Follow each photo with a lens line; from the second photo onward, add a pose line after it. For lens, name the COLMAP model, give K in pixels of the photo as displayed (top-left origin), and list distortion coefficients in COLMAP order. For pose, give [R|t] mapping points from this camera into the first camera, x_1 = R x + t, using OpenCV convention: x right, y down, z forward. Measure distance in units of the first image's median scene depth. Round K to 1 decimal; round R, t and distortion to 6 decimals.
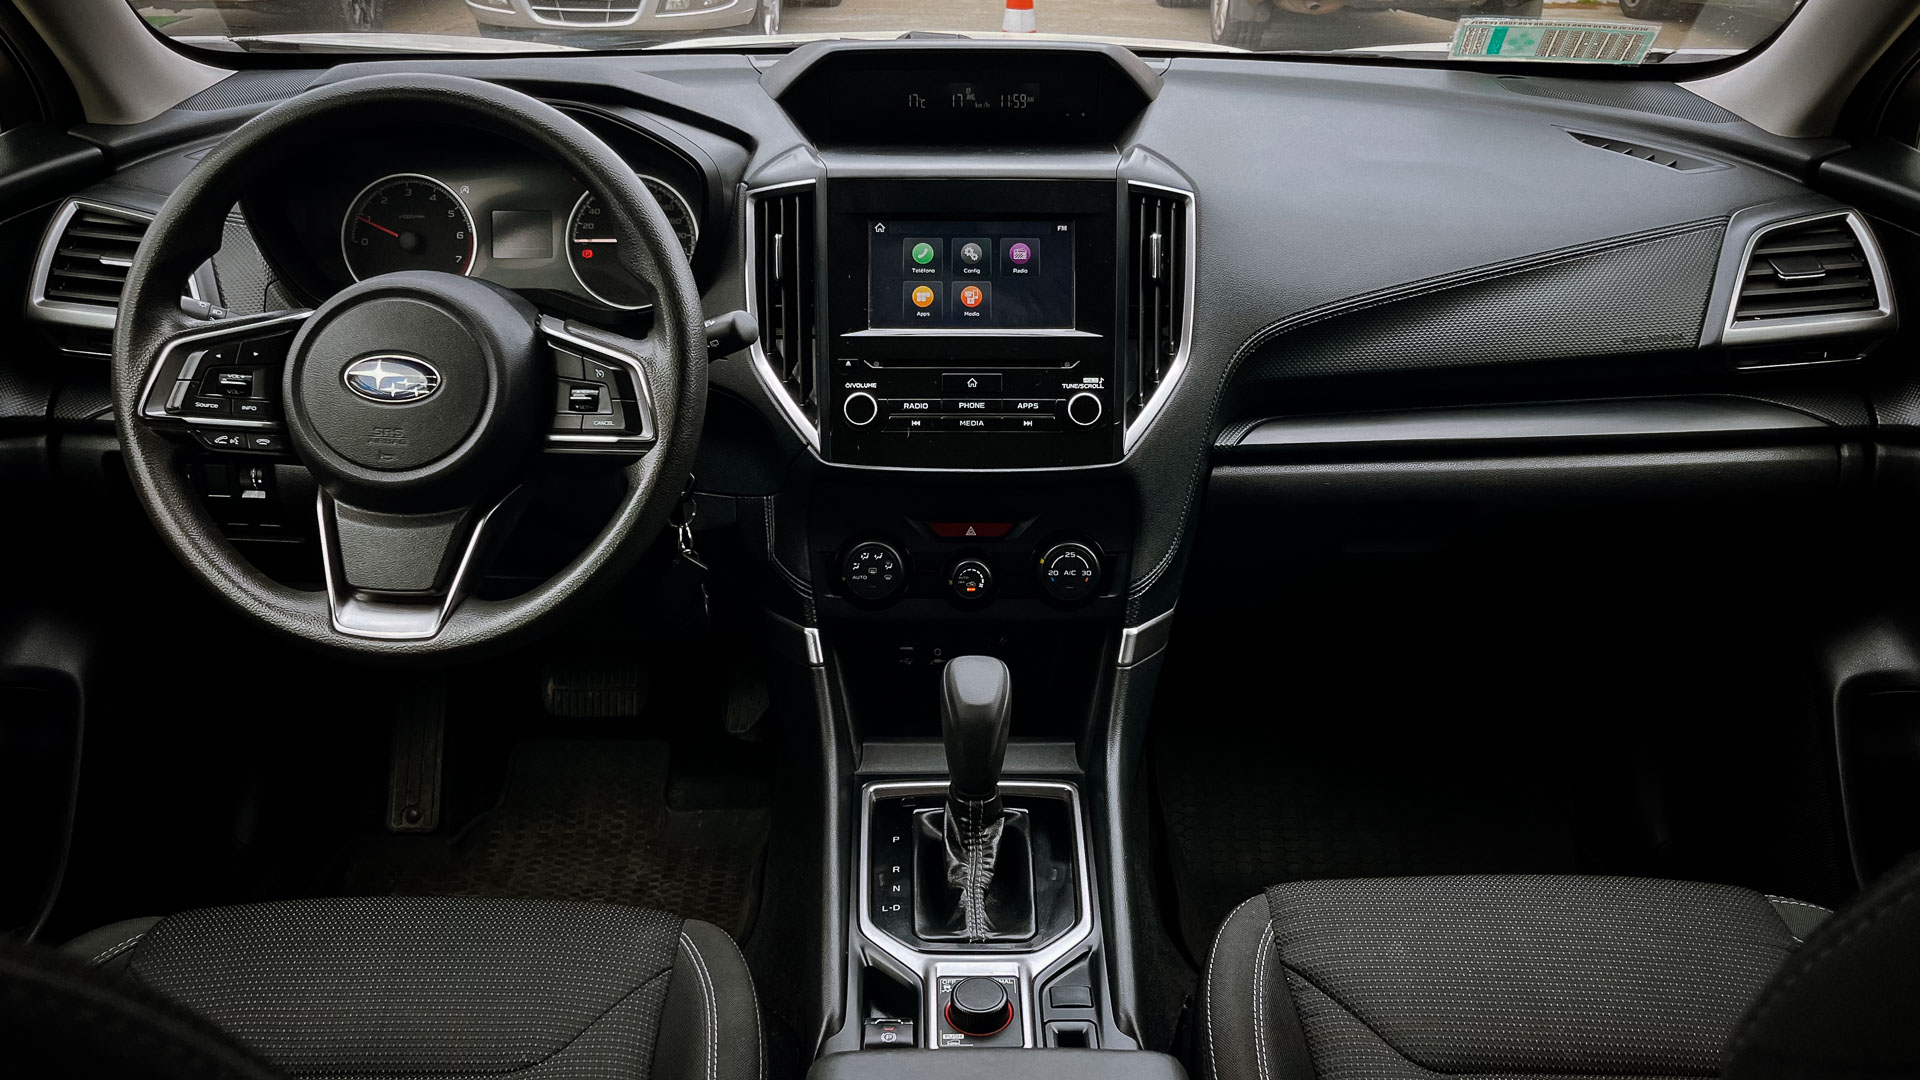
lens RADIAL K [[1512.5, 0, 858.7], [0, 1512.5, 471.6], [0, 0, 1]] dist [0.000792, -0.000342]
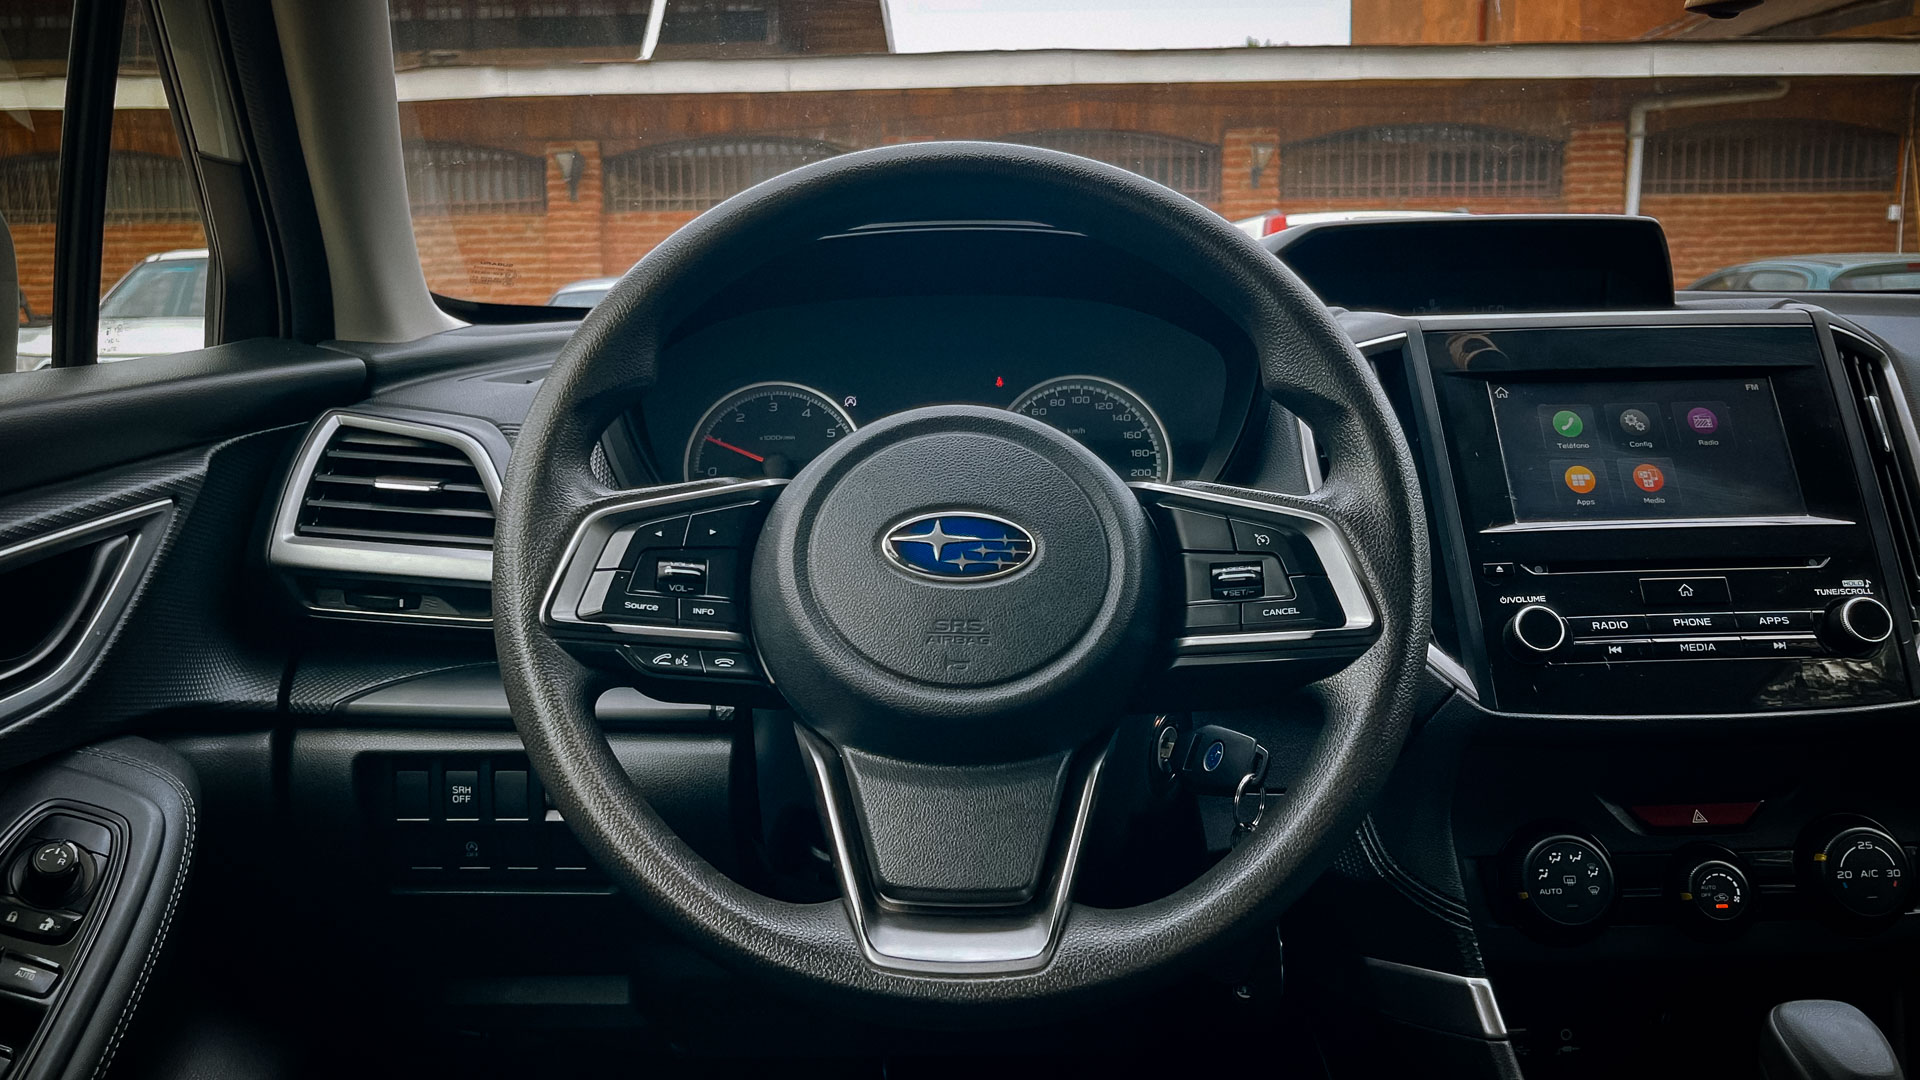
lens RADIAL K [[1512.5, 0, 858.7], [0, 1512.5, 471.6], [0, 0, 1]] dist [0.000792, -0.000342]
pose [[0.999184, -0.016020, 0.037079, -0.326752], [0.026622, 0.951570, -0.306277, 0.091153], [-0.030377, 0.307014, 0.951220, 0.332274]]
